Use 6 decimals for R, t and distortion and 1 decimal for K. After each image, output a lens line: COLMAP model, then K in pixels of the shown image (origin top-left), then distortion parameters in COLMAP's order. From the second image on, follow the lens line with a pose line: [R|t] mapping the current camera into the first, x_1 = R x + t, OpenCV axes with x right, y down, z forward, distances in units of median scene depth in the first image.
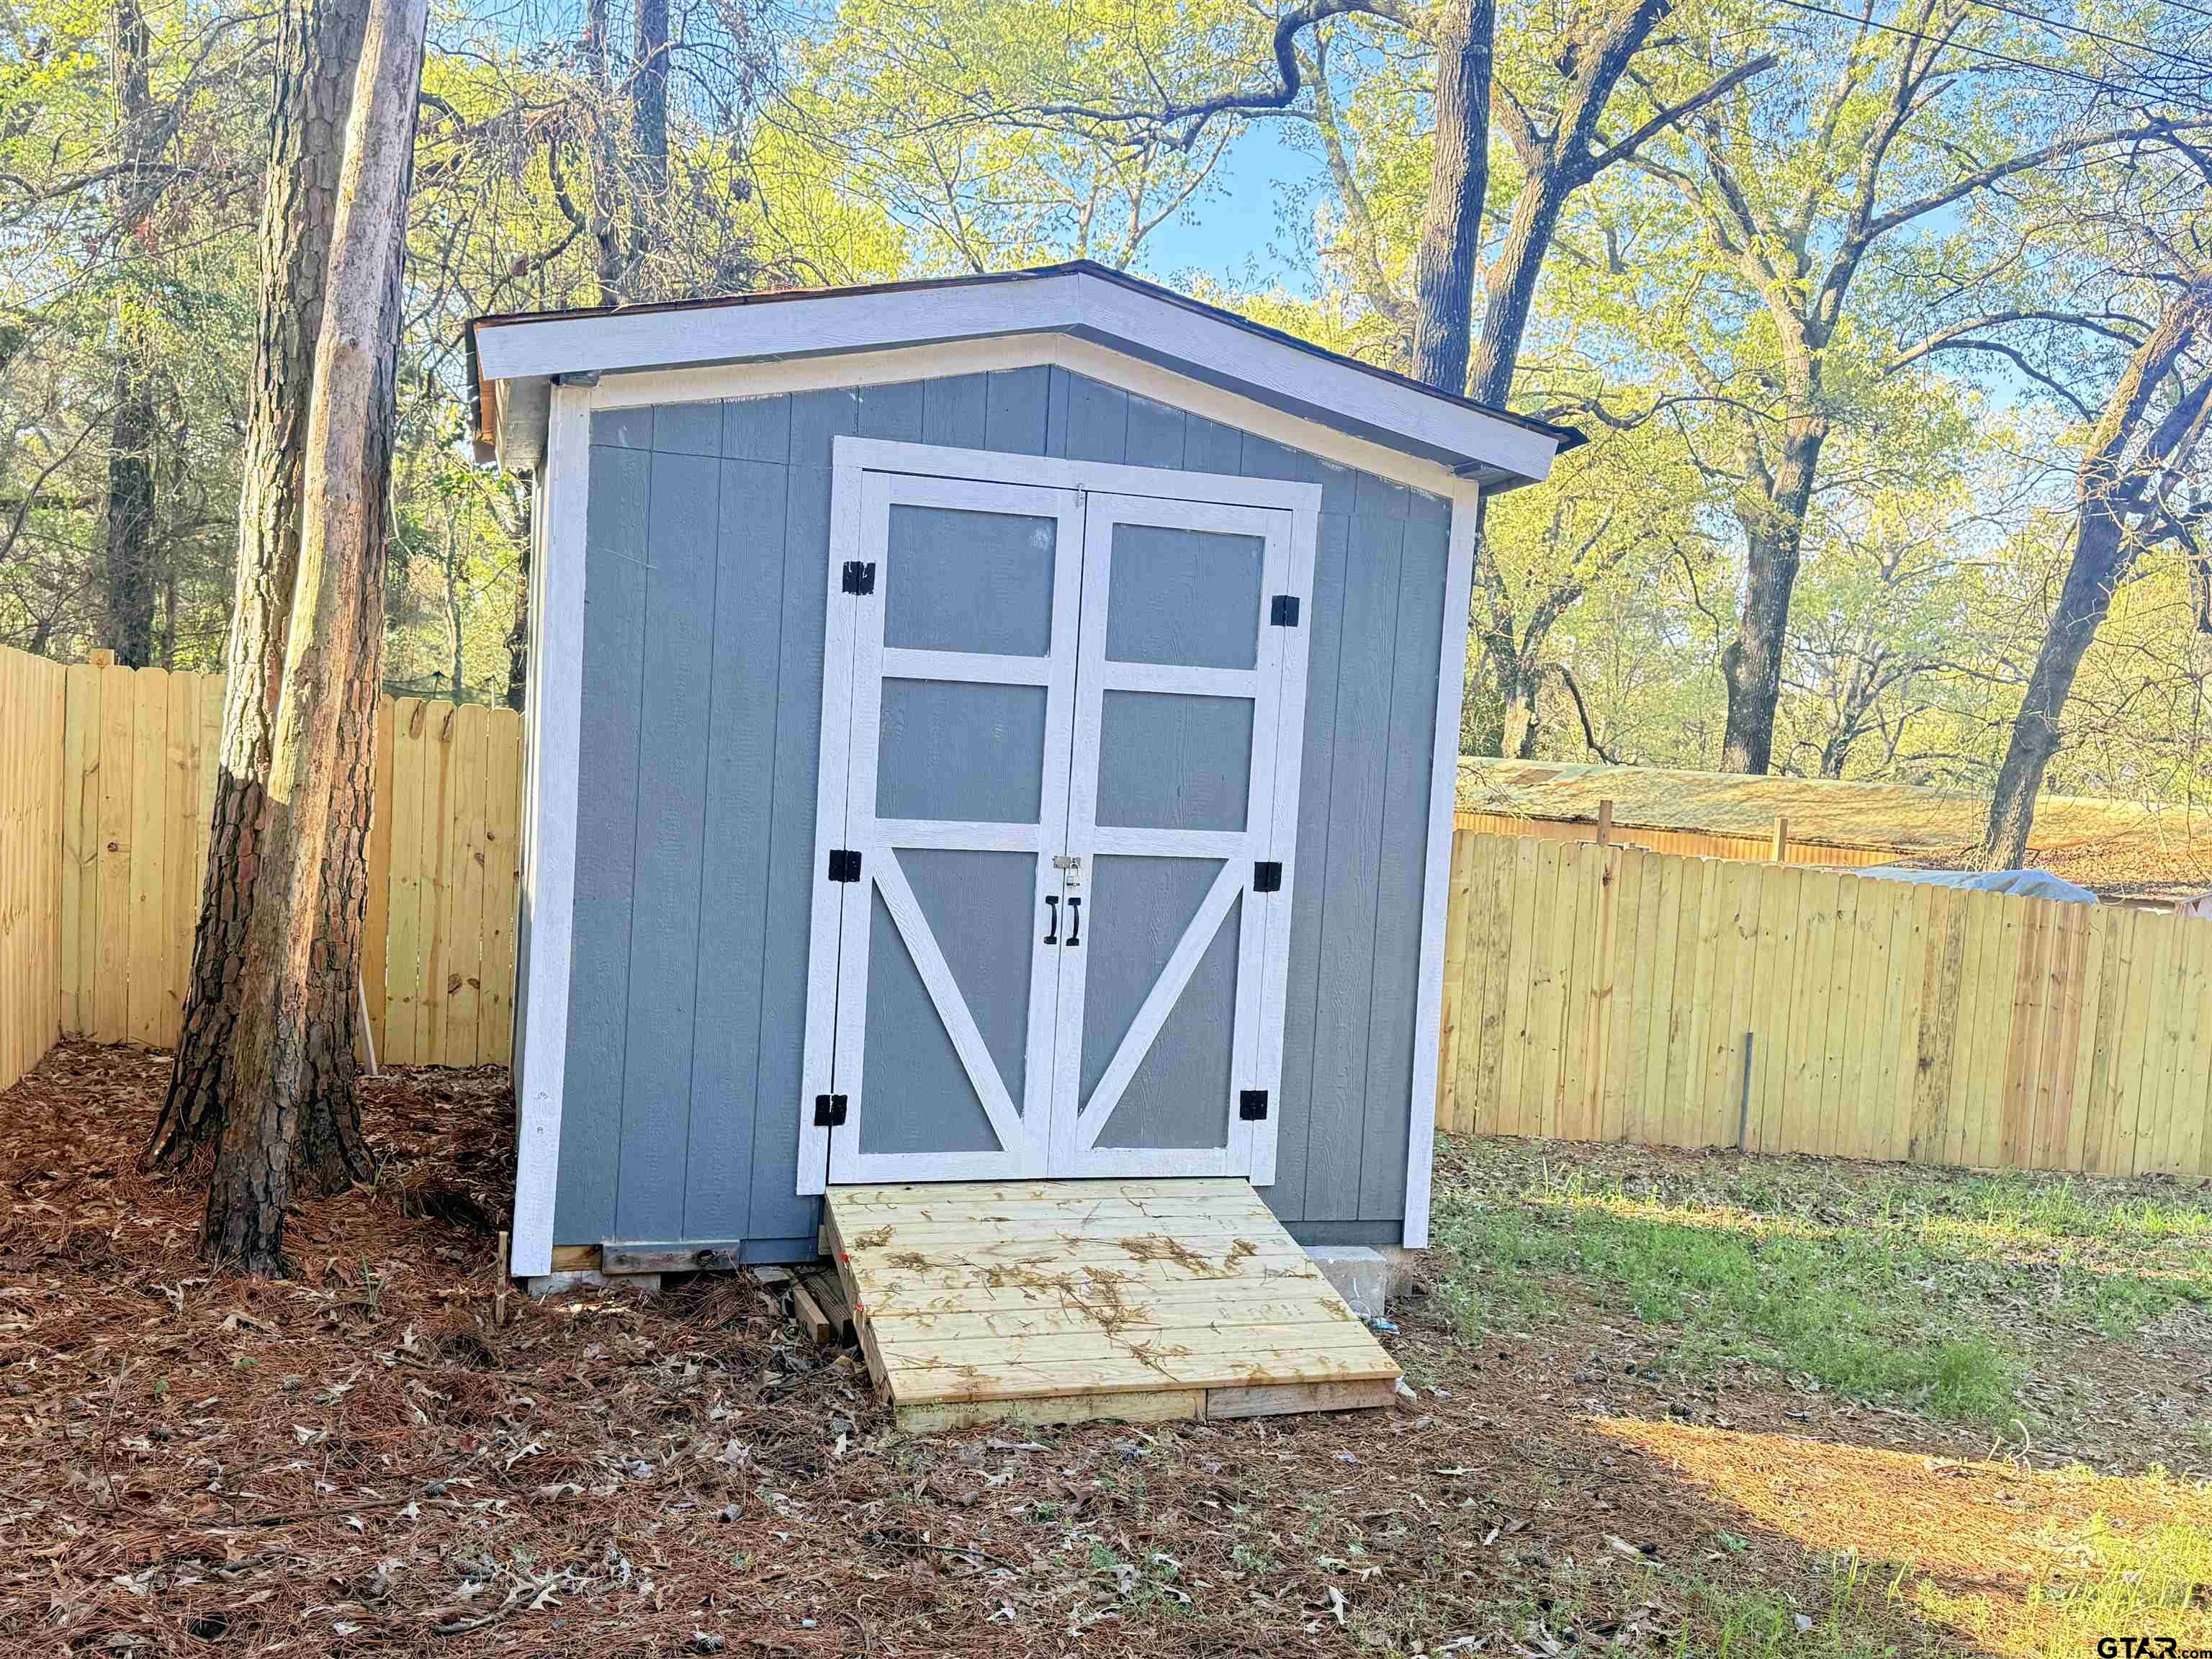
lens RADIAL K [[2014.7, 0, 1105.2], [0, 2014.7, 837.0], [0, 0, 1]] dist [0.138268, -0.286053]
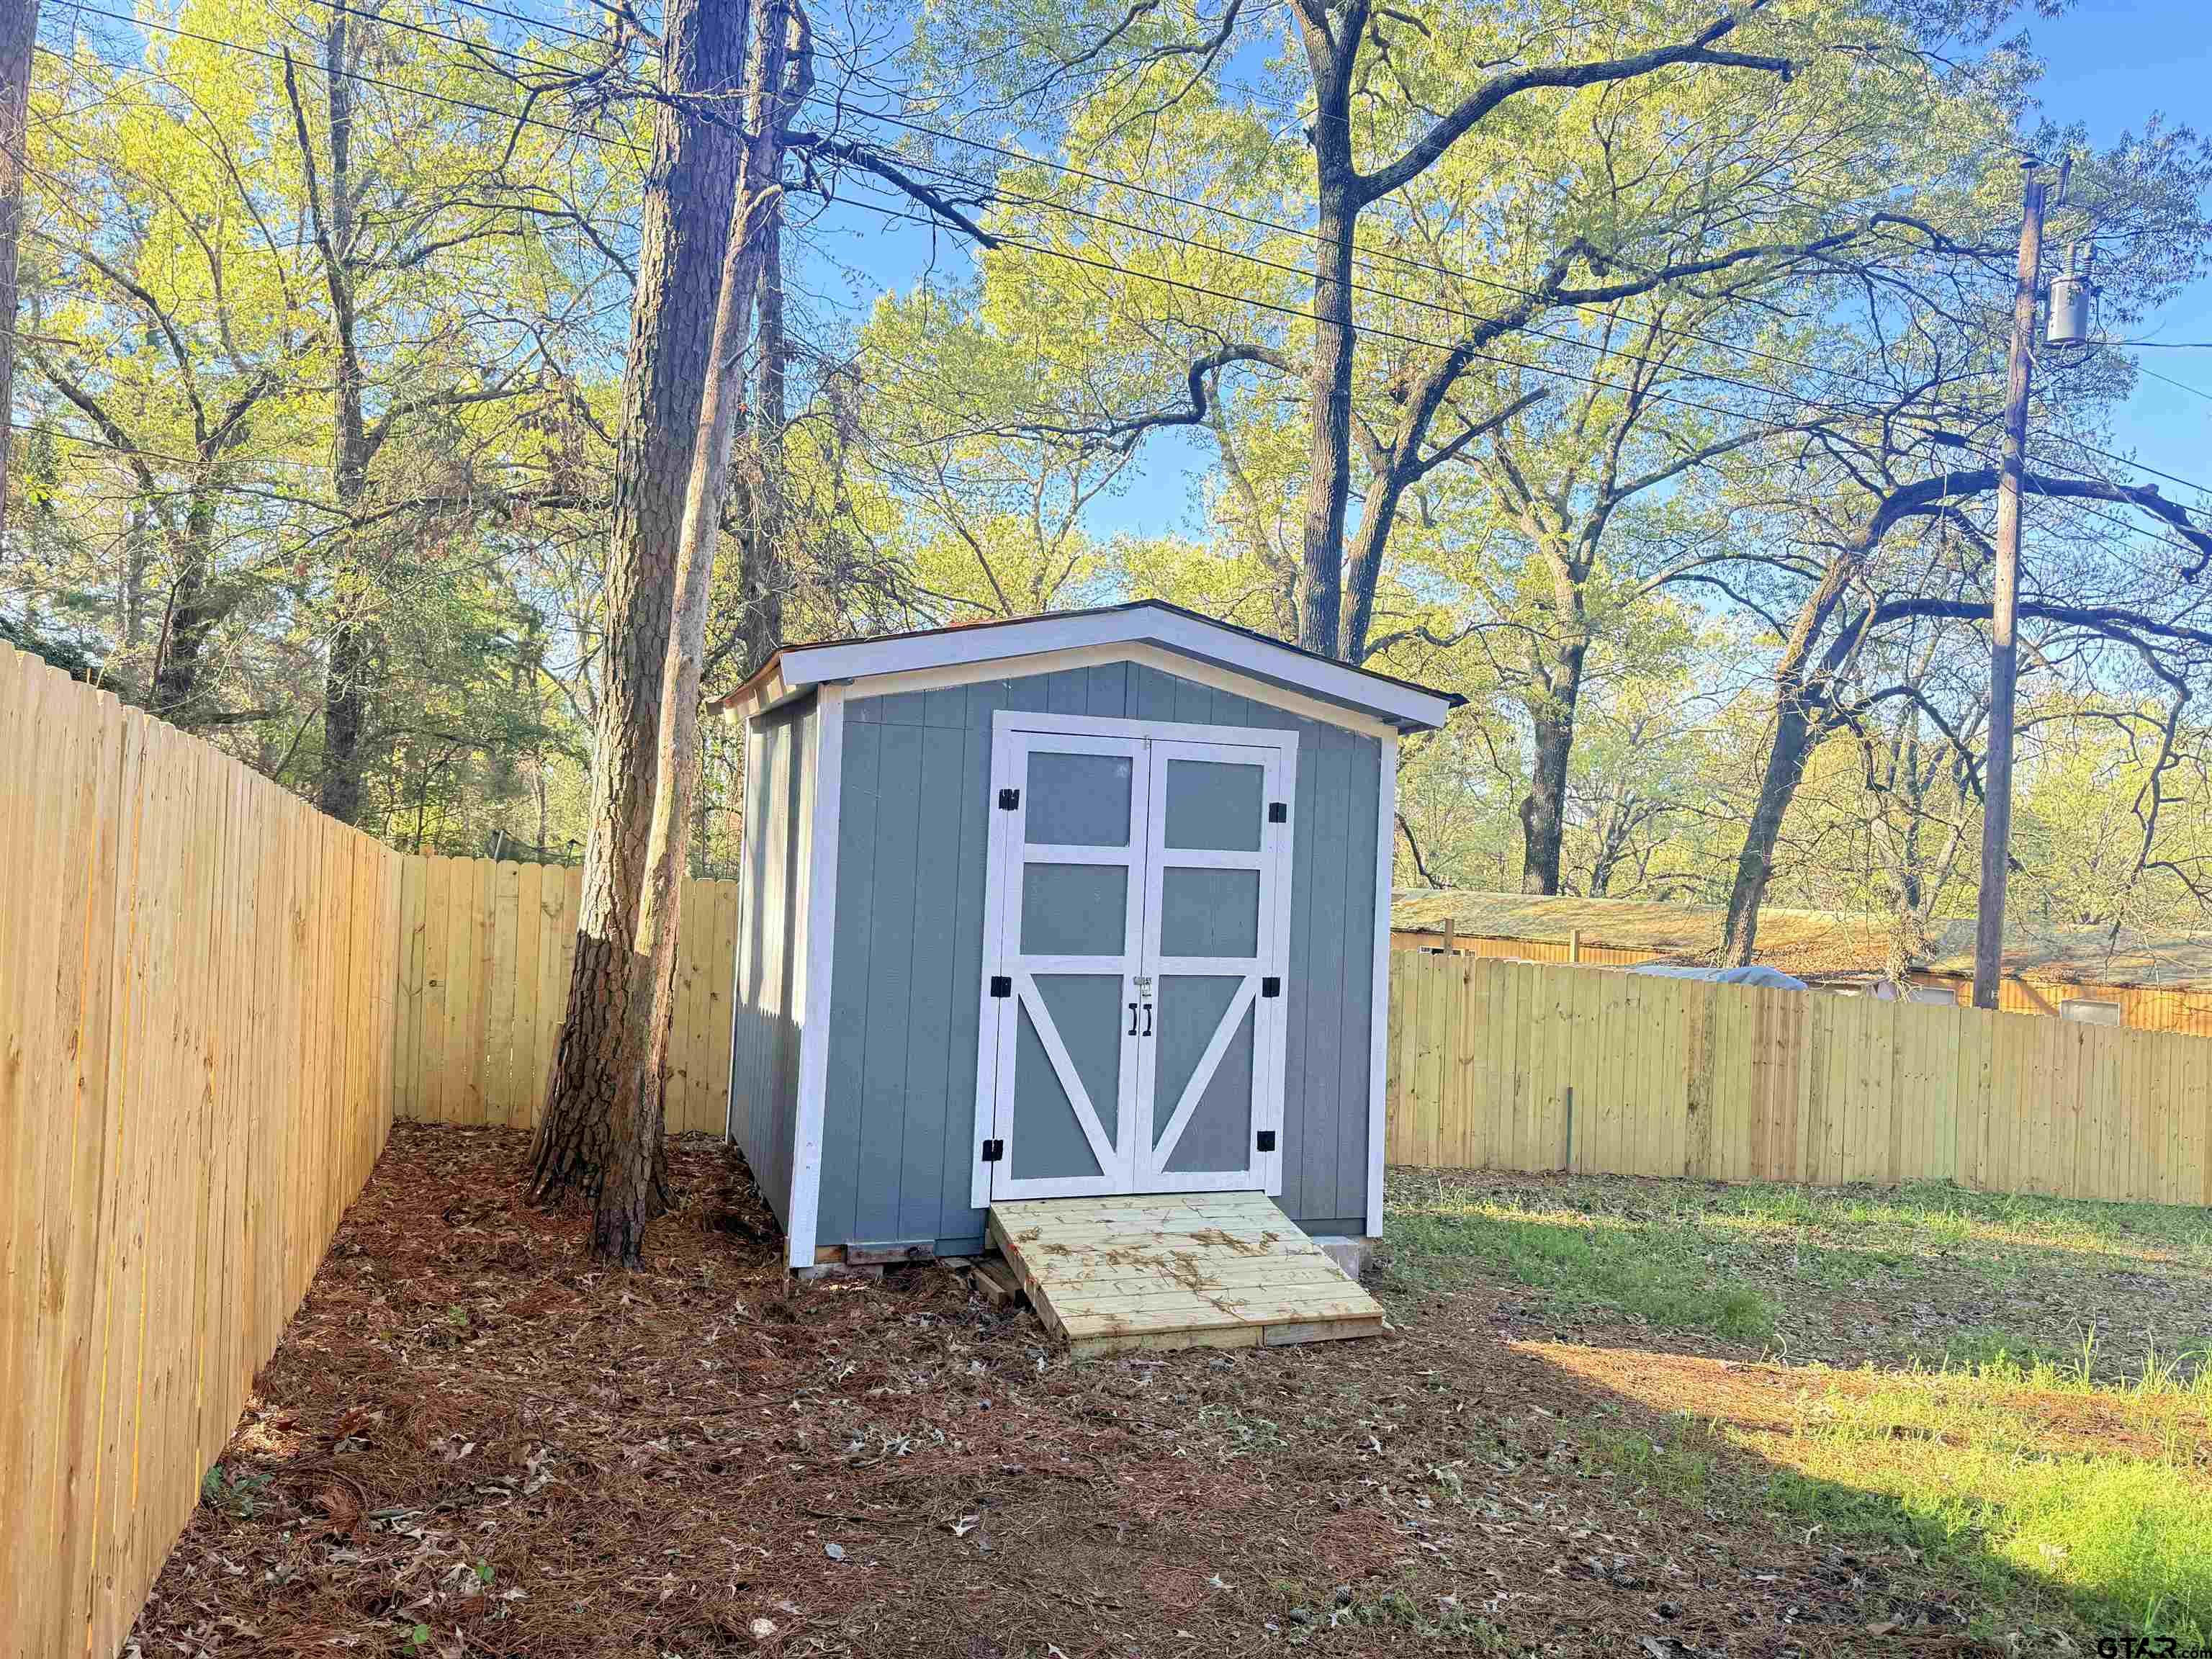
lens RADIAL K [[1551.3, 0, 1106.0], [0, 1551.3, 829.5], [0, 0, 1]] dist [0.149410, -0.324123]
pose [[0.999090, -0.018574, 0.038387, -0.088893], [0.021438, 0.996907, -0.075608, -0.013243], [-0.036864, 0.076362, 0.996398, -0.174350]]
